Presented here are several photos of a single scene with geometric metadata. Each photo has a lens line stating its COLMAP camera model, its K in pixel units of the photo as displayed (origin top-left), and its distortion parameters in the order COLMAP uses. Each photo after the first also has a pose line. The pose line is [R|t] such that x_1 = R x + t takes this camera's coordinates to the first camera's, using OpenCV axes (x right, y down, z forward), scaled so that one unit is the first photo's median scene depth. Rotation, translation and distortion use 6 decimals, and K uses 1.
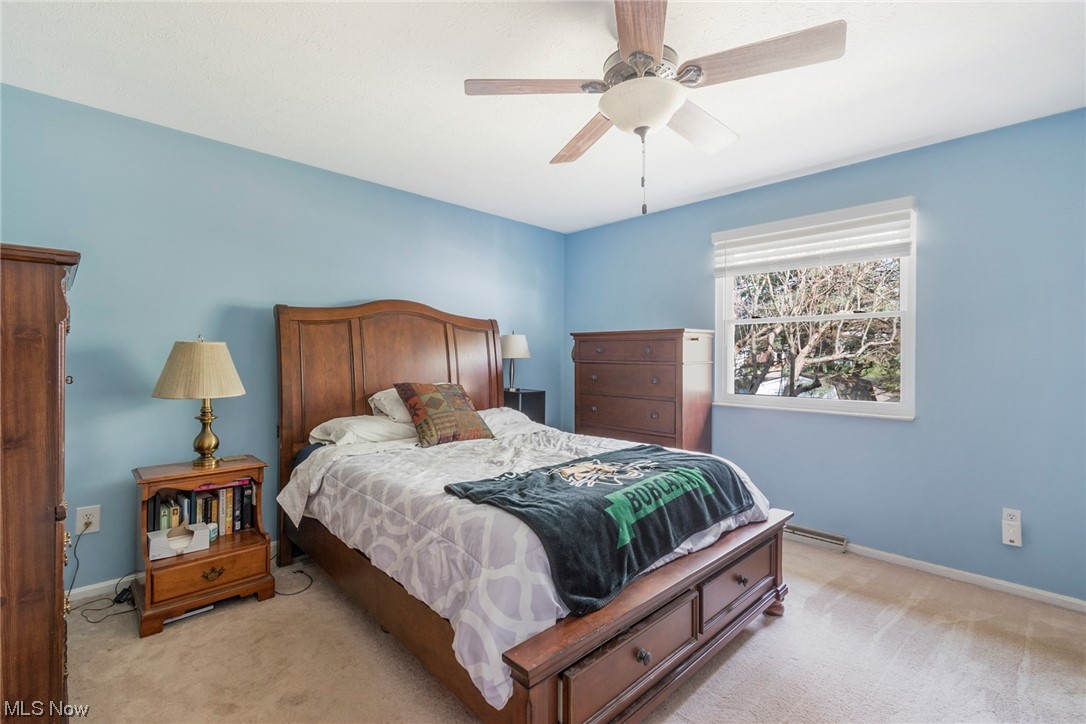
lens RADIAL K [[492.5, 0, 542.7], [0, 492.5, 360.3], [0, 0, 1]] dist [0.000846, -0.000297]
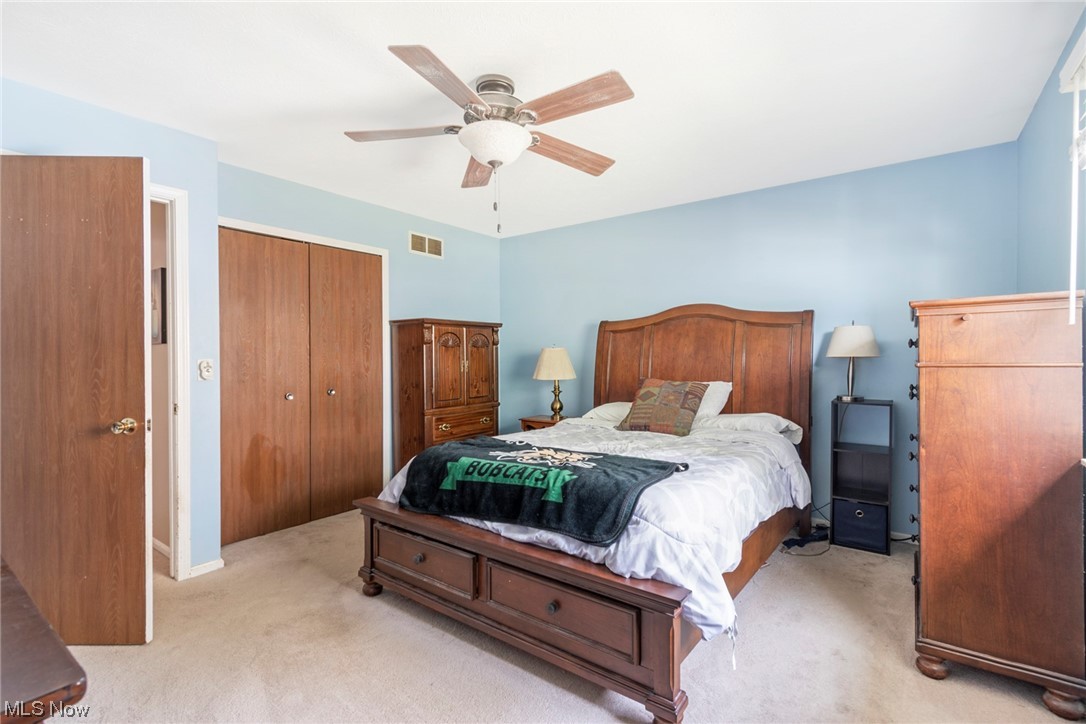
lens RADIAL K [[492.5, 0, 542.8], [0, 492.5, 362.2], [0, 0, 1]] dist [0.000846, -0.000297]
pose [[0.154939, 0.005857, -0.987907, 0.969768], [-0.004552, 0.999976, 0.005215, 0.003158], [0.987914, 0.003689, 0.154962, 0.646606]]
